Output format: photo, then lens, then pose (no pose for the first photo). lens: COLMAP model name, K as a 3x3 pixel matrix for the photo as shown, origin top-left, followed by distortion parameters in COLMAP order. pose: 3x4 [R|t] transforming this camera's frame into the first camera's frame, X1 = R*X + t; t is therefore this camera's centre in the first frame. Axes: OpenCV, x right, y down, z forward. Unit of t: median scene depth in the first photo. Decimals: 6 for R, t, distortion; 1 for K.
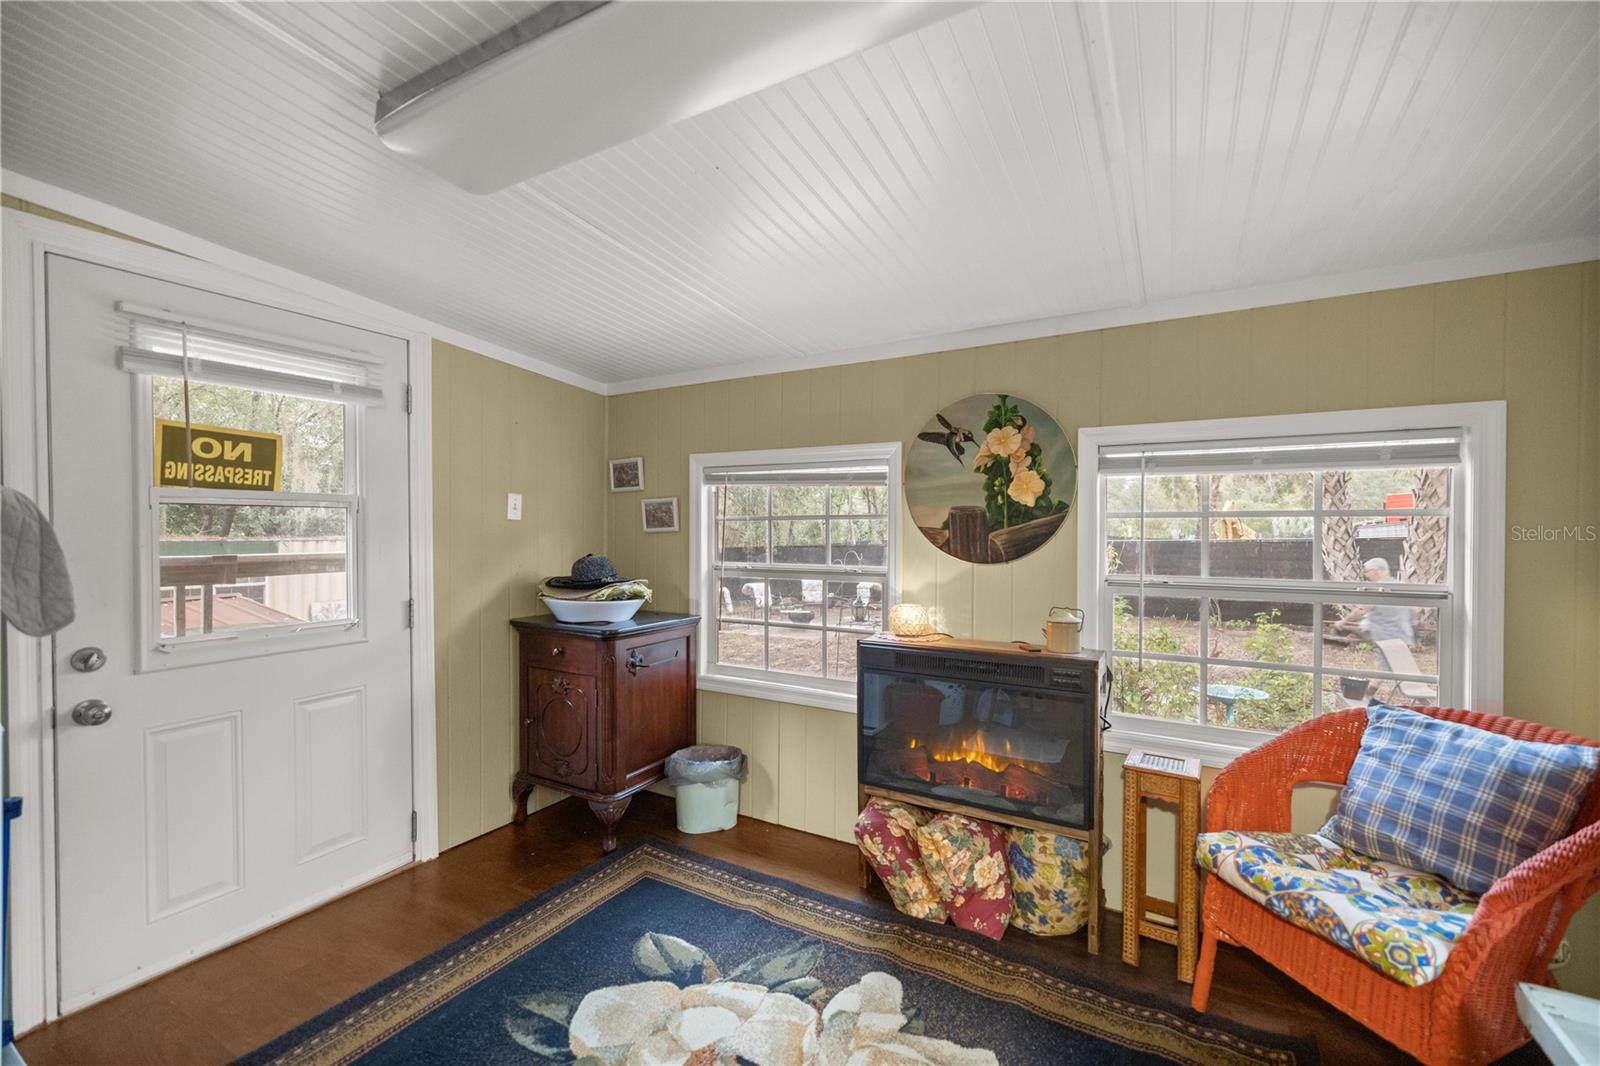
lens RADIAL K [[672.1, 0, 798.3], [0, 672.1, 531.9], [0, 0, 1]] dist [-0.000767, -0.000305]
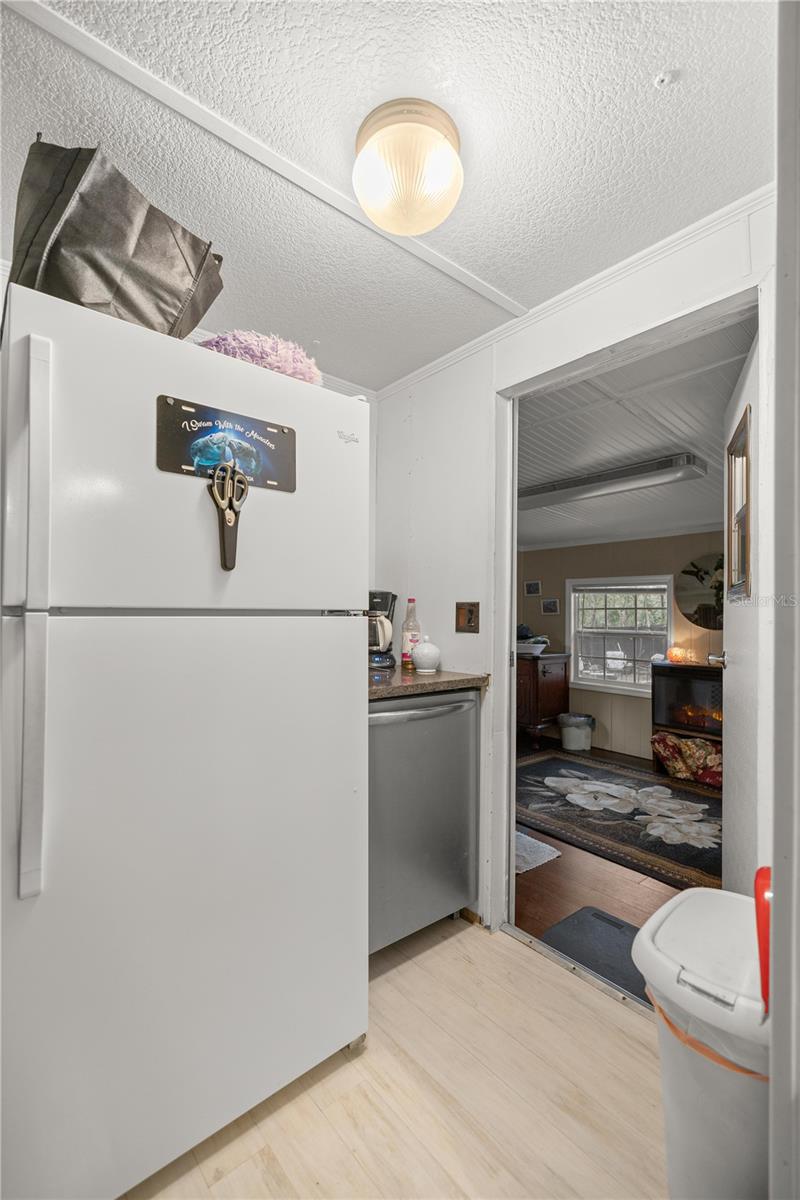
lens RADIAL K [[504.1, 0, 403.8], [0, 504.1, 599.0], [0, 0, 1]] dist [-0.000767, -0.000305]
pose [[0.932467, -0.003234, -0.361241, -0.074793], [-0.008937, 0.999447, -0.032017, 0.007272], [0.361145, 0.033083, 0.931923, -0.875071]]
